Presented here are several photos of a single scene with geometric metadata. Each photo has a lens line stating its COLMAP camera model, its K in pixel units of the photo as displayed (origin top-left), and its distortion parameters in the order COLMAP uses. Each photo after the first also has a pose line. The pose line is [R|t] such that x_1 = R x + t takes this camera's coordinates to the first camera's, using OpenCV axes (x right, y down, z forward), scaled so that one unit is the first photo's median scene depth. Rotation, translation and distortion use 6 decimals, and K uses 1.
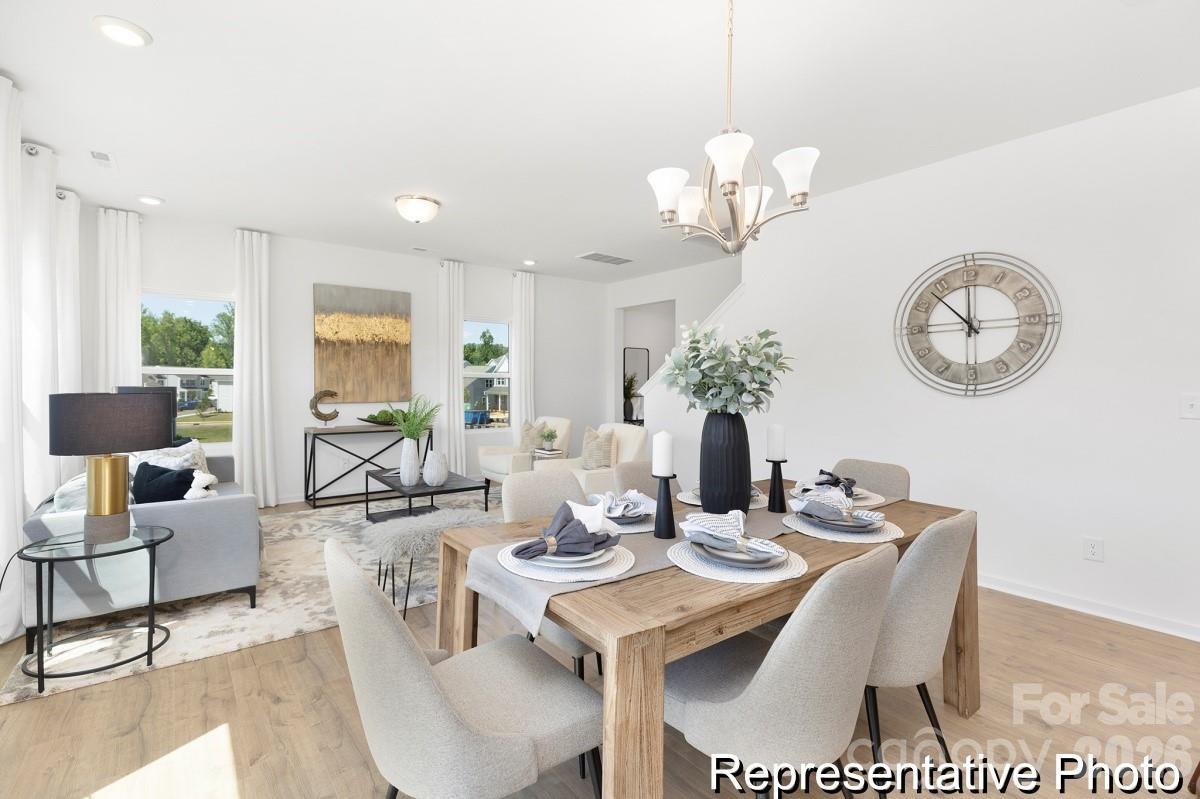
lens RADIAL K [[542.6, 0, 598.7], [0, 542.6, 391.2], [0, 0, 1]] dist [0.008029, -0.000067]
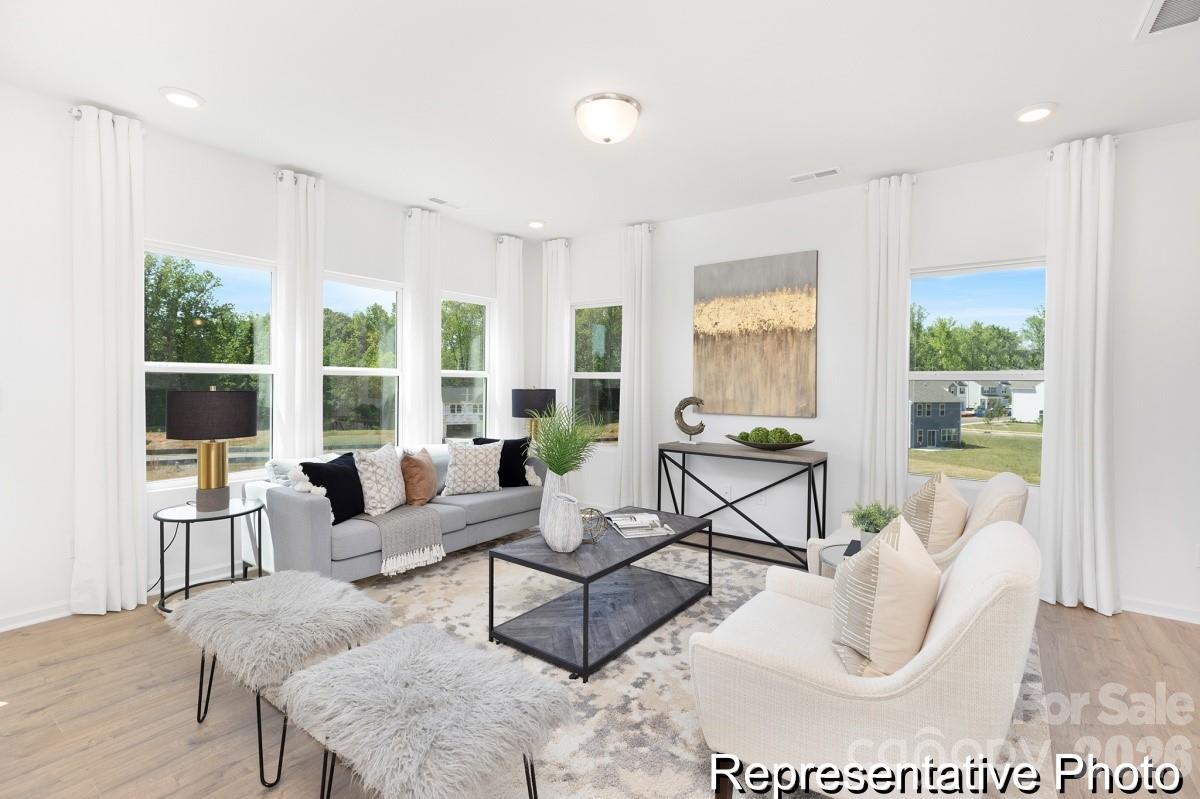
lens RADIAL K [[542.6, 0, 599.9], [0, 542.6, 390.4], [0, 0, 1]] dist [0.008029, -0.000067]
pose [[0.274750, 0.011048, -0.961452, 0.216126], [-0.026056, 0.999652, 0.004041, -0.010053], [0.961163, 0.023942, 0.274942, 0.605182]]
